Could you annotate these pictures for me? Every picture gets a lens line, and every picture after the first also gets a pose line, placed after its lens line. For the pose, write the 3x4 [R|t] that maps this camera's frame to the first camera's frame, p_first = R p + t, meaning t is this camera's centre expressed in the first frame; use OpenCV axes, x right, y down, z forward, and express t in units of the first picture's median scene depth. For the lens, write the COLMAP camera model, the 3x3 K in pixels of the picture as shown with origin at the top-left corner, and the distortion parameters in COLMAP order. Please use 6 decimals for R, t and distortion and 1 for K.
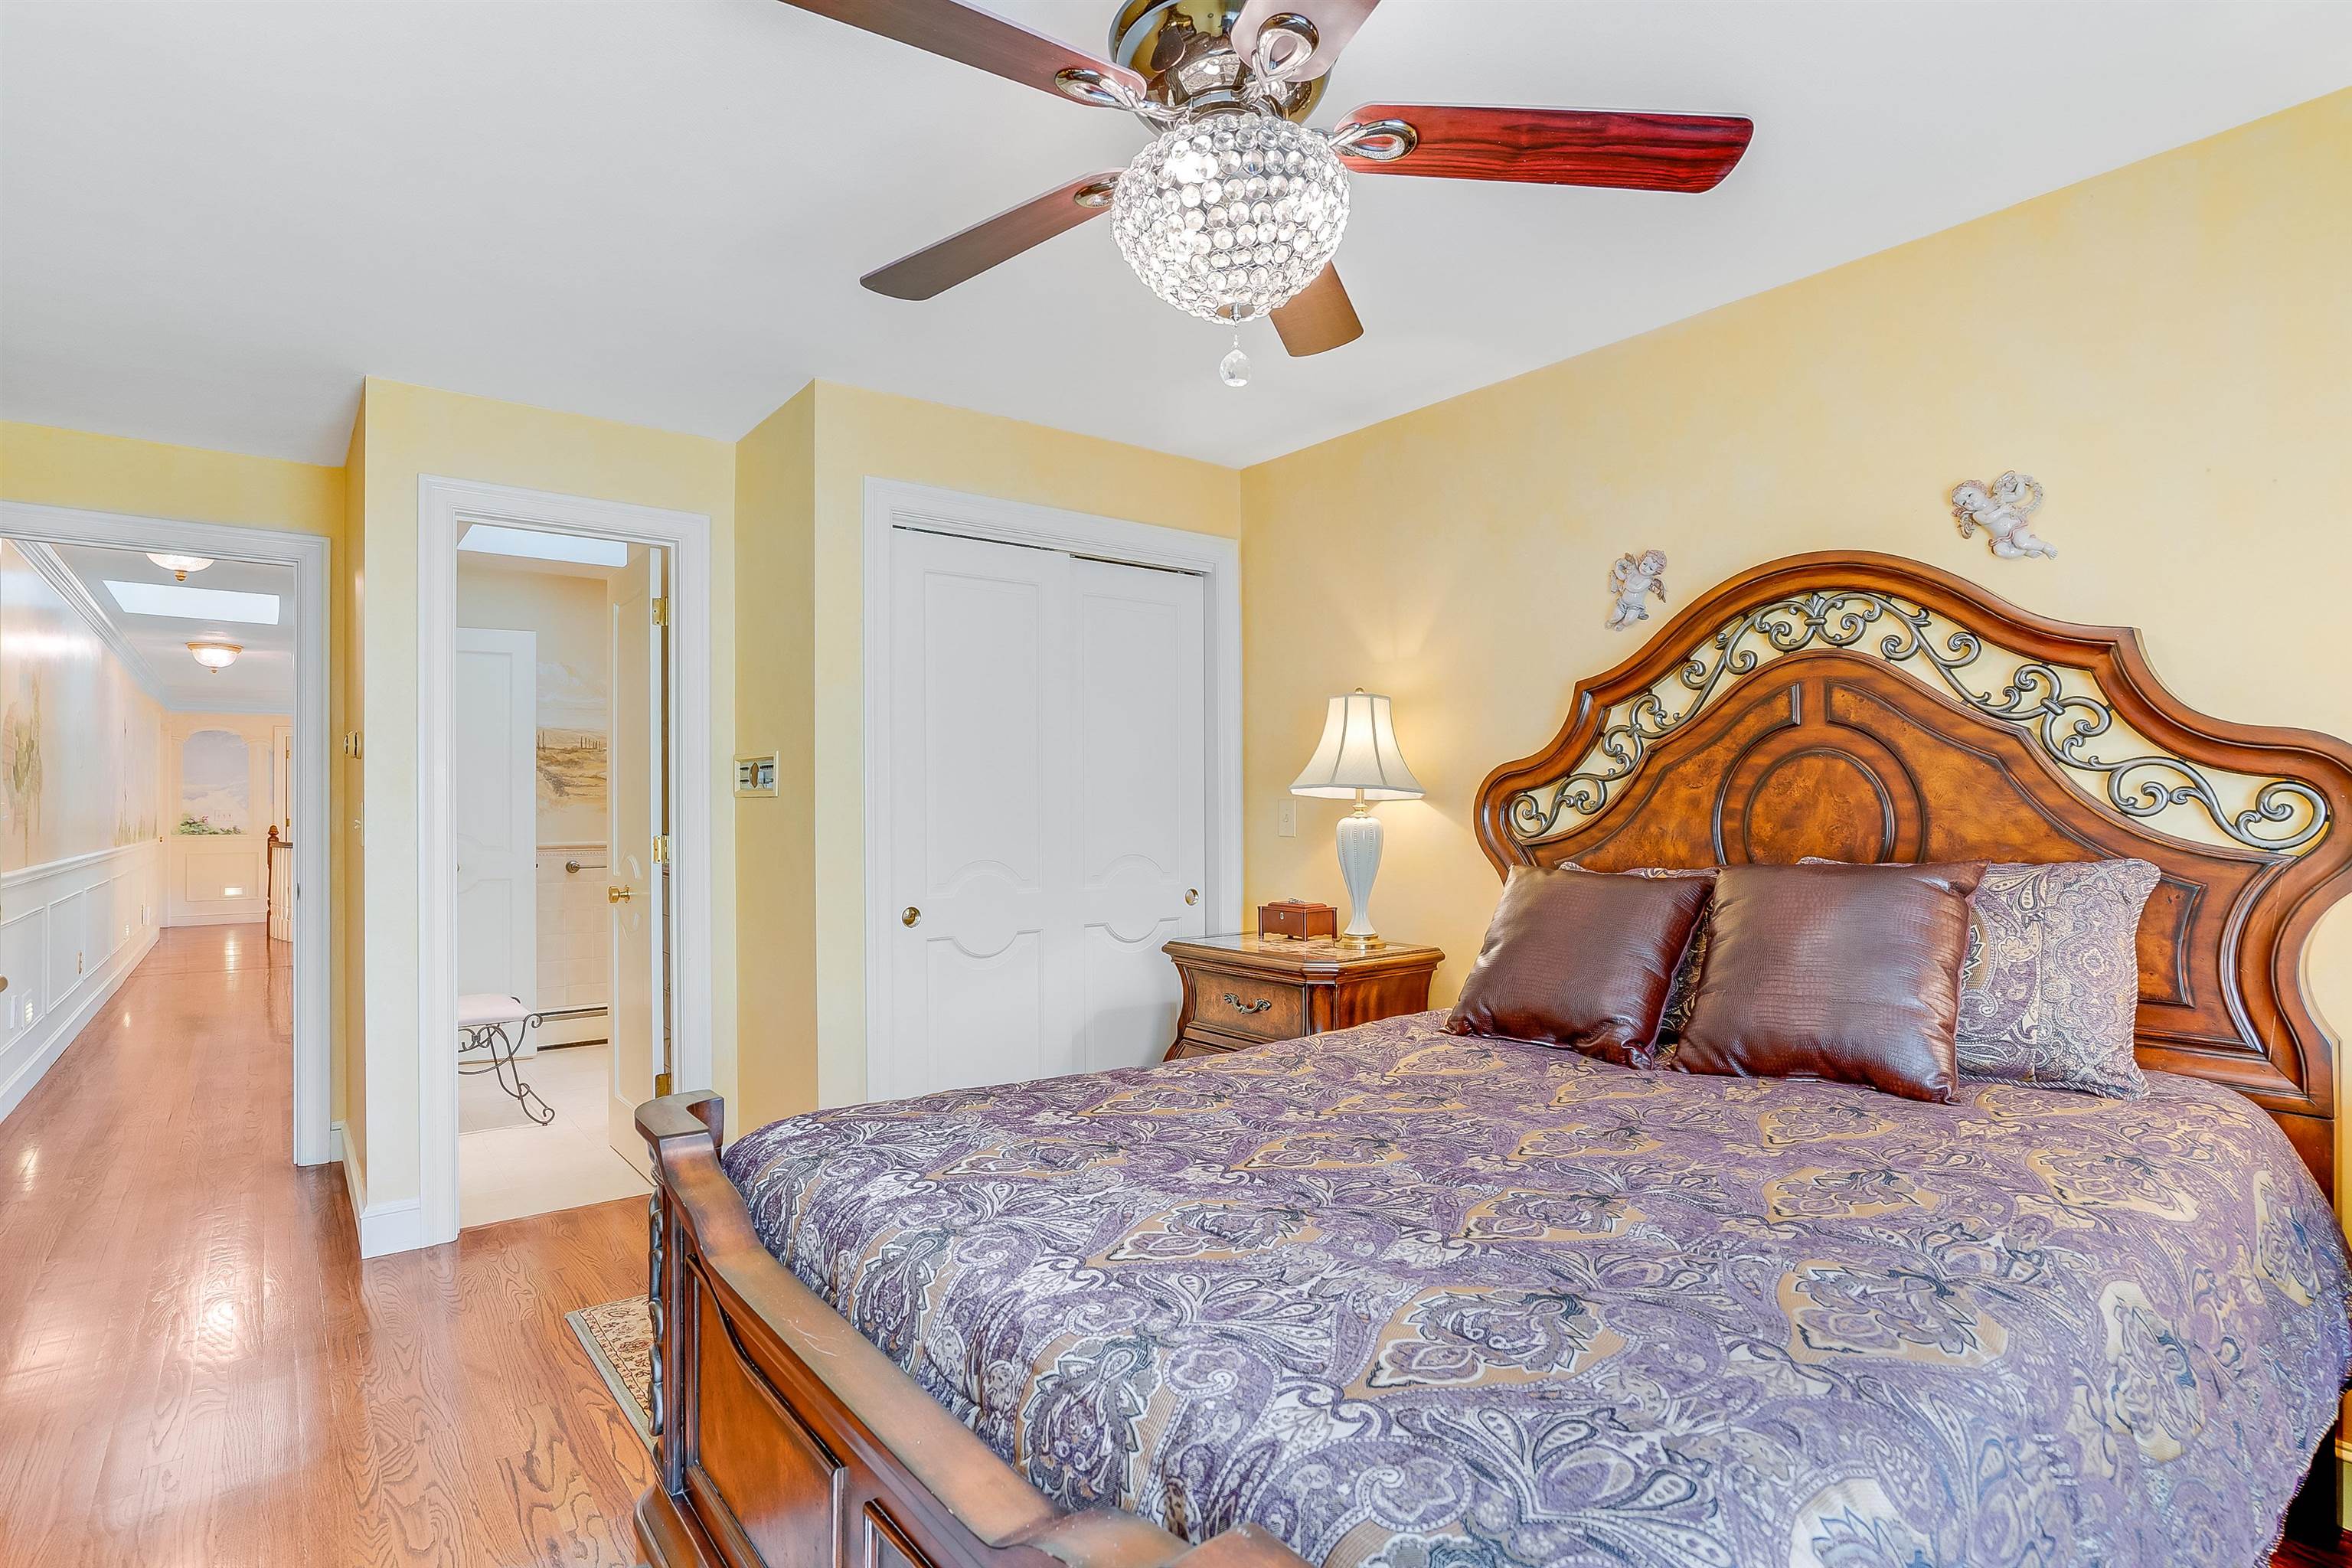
lens RADIAL K [[1157.3, 0, 1167.2], [0, 1157.3, 764.8], [0, 0, 1]] dist [-0.003337, -0.000153]
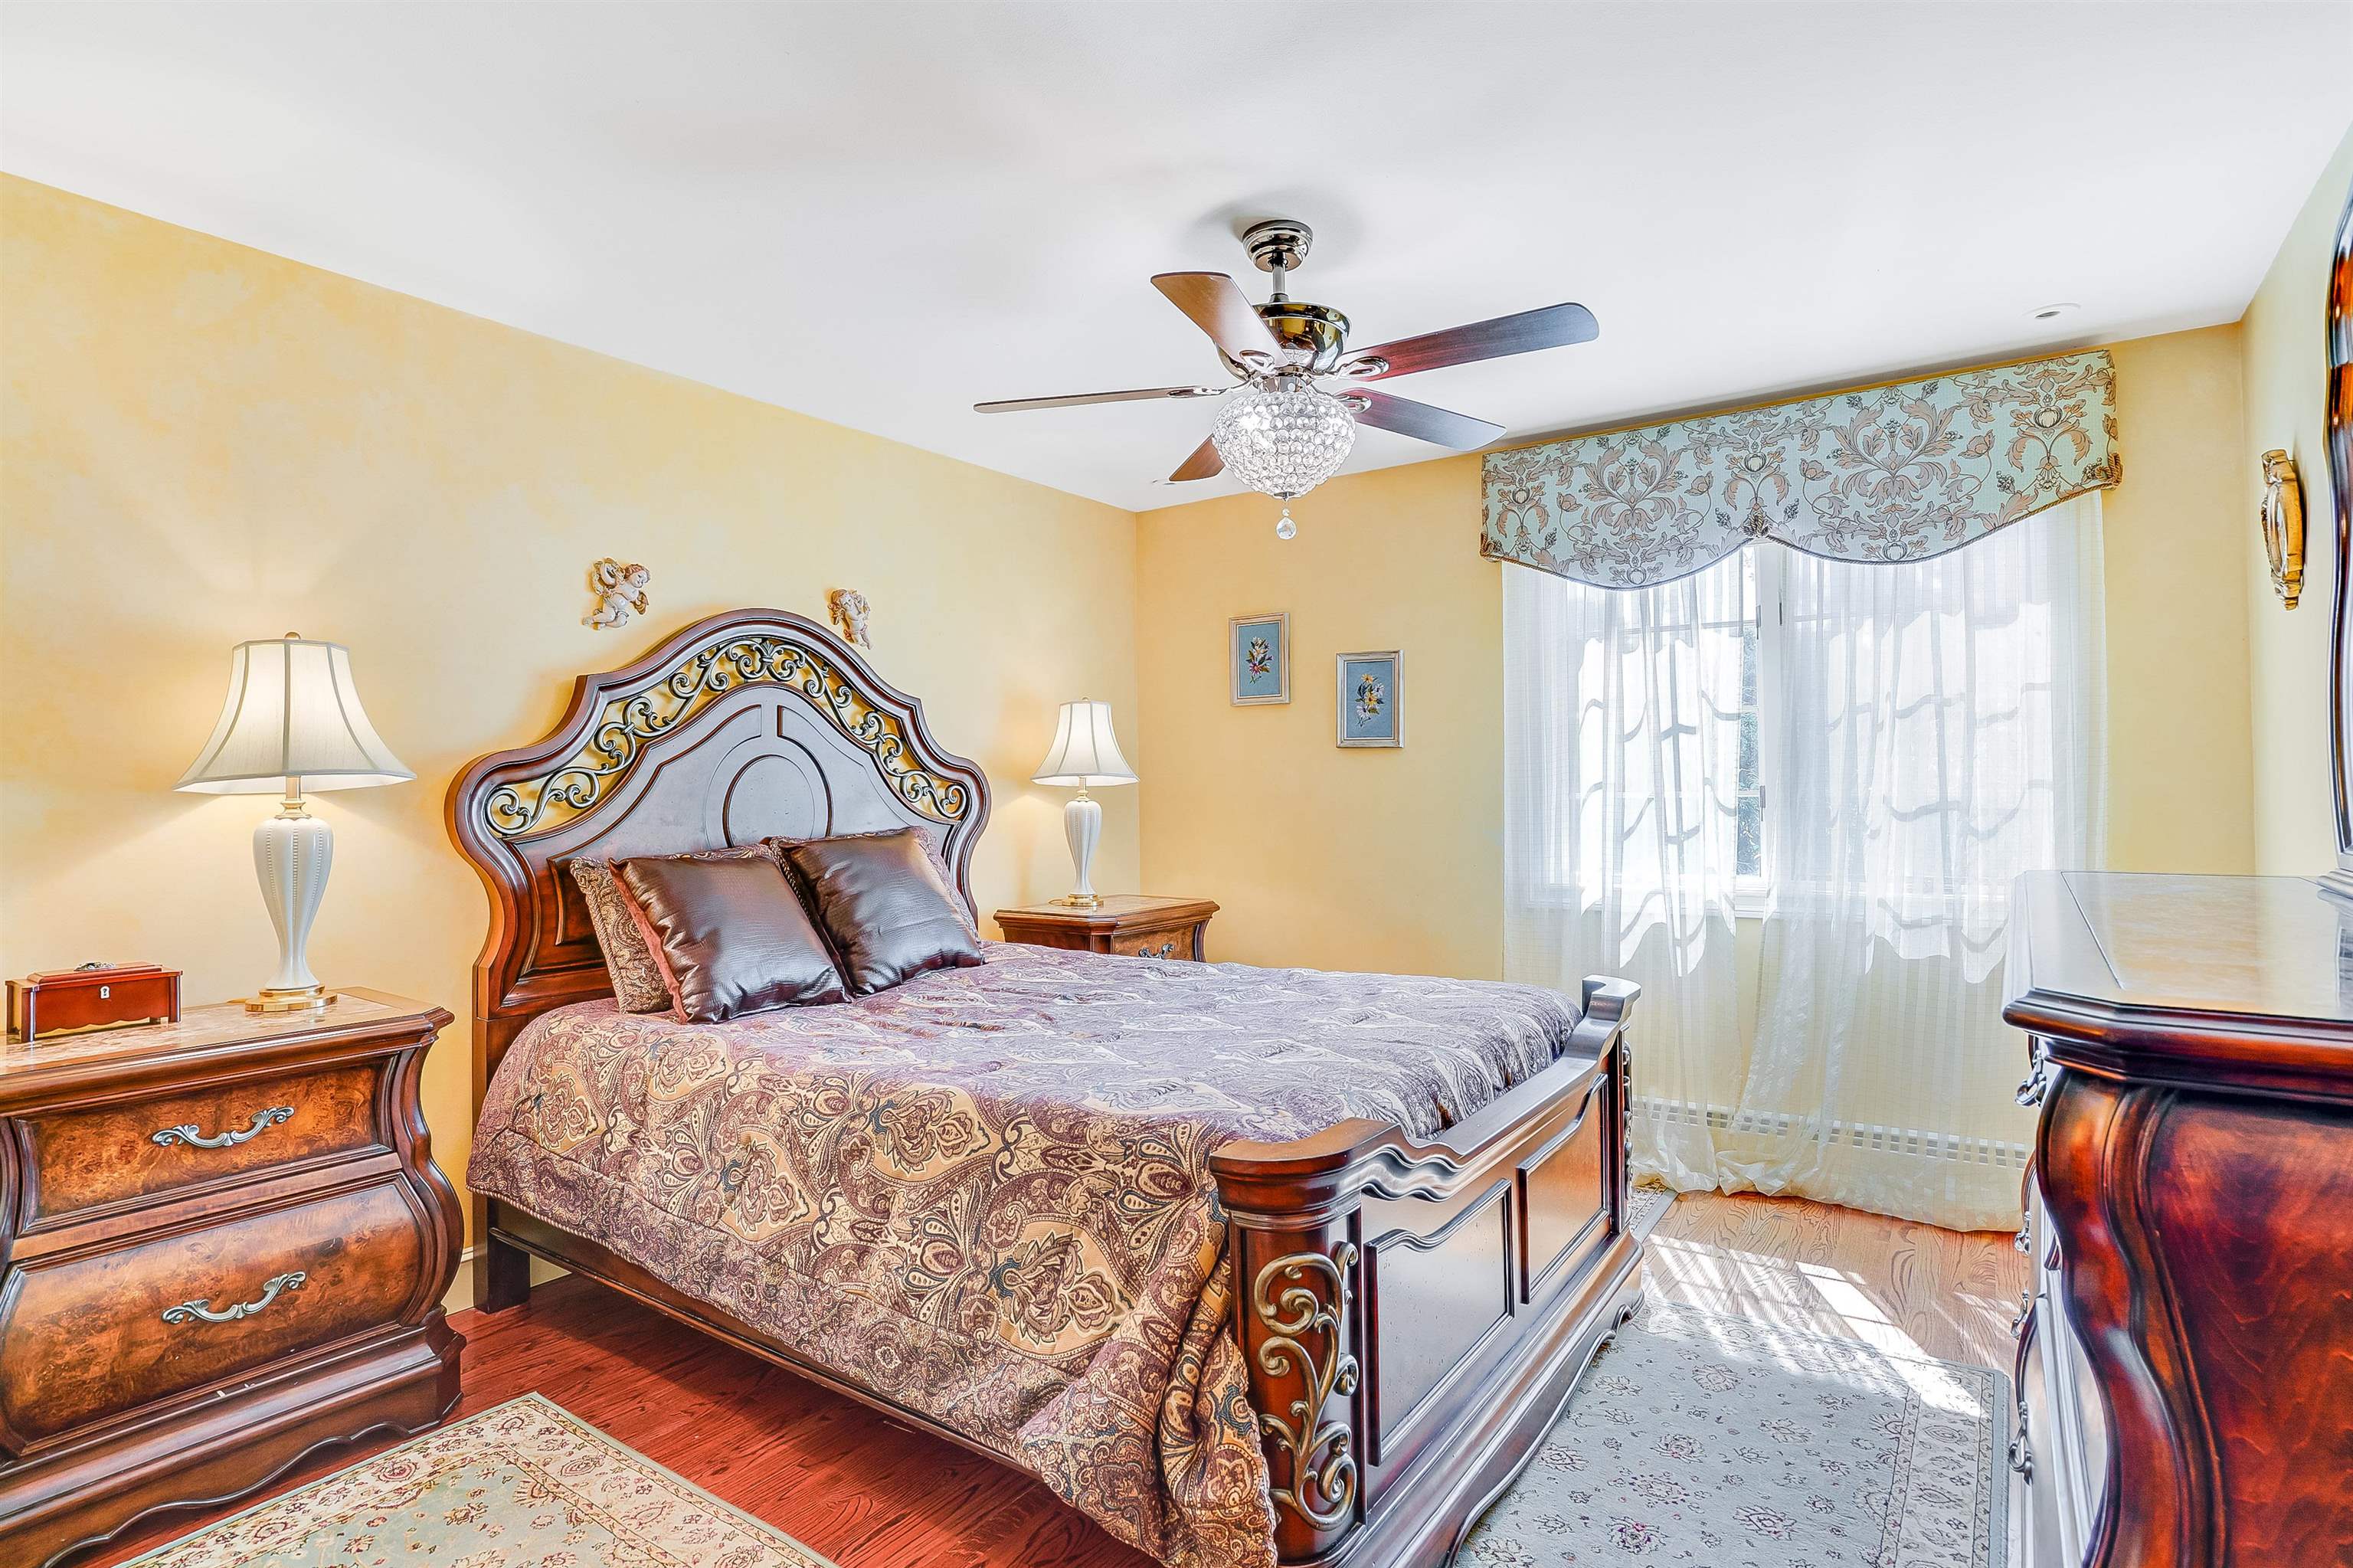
lens RADIAL K [[1157.9, 0, 1167.7], [0, 1157.9, 764.8], [0, 0, 1]] dist [-0.003337, -0.000153]
pose [[-0.274520, 0.031043, 0.961080, -0.746855], [-0.014740, 0.999225, -0.036485, 0.033754], [-0.961468, -0.024182, -0.273850, 0.796841]]
